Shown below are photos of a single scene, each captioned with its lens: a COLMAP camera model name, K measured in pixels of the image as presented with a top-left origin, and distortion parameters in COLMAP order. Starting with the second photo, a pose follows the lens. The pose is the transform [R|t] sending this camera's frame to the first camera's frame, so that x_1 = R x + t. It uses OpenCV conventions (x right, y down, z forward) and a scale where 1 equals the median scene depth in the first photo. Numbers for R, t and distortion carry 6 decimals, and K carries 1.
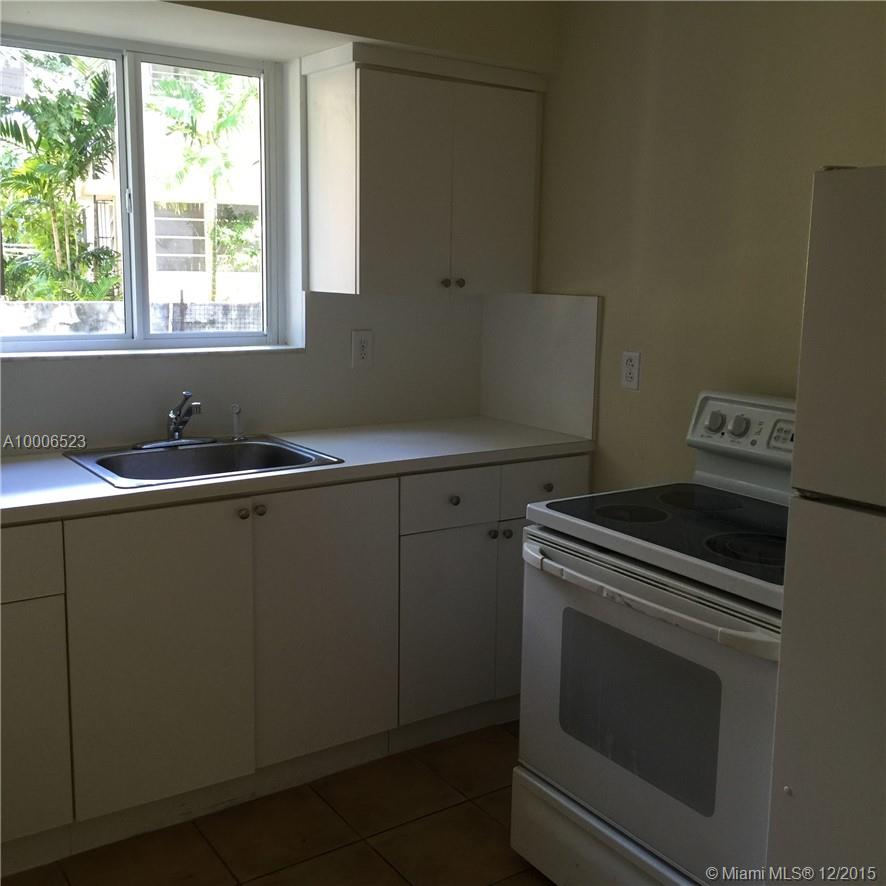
lens RADIAL K [[1012.5, 0, 449.3], [0, 1012.5, 442.4], [0, 0, 1]] dist [0.079987, -0.082661]
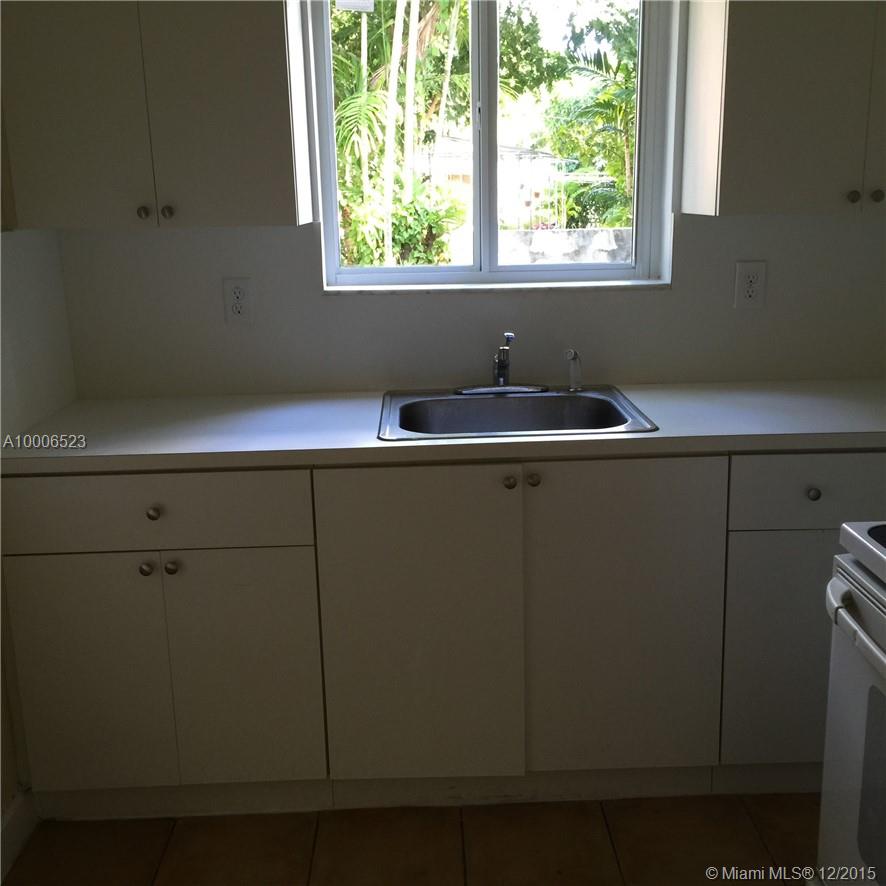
lens RADIAL K [[1012.5, 0, 449.3], [0, 1012.5, 442.4], [0, 0, 1]] dist [0.079987, -0.082661]
pose [[0.841692, 0.101085, -0.530411, 0.168183], [-0.062336, 0.993943, 0.090505, -0.030456], [0.536347, -0.043114, 0.842896, 0.217058]]
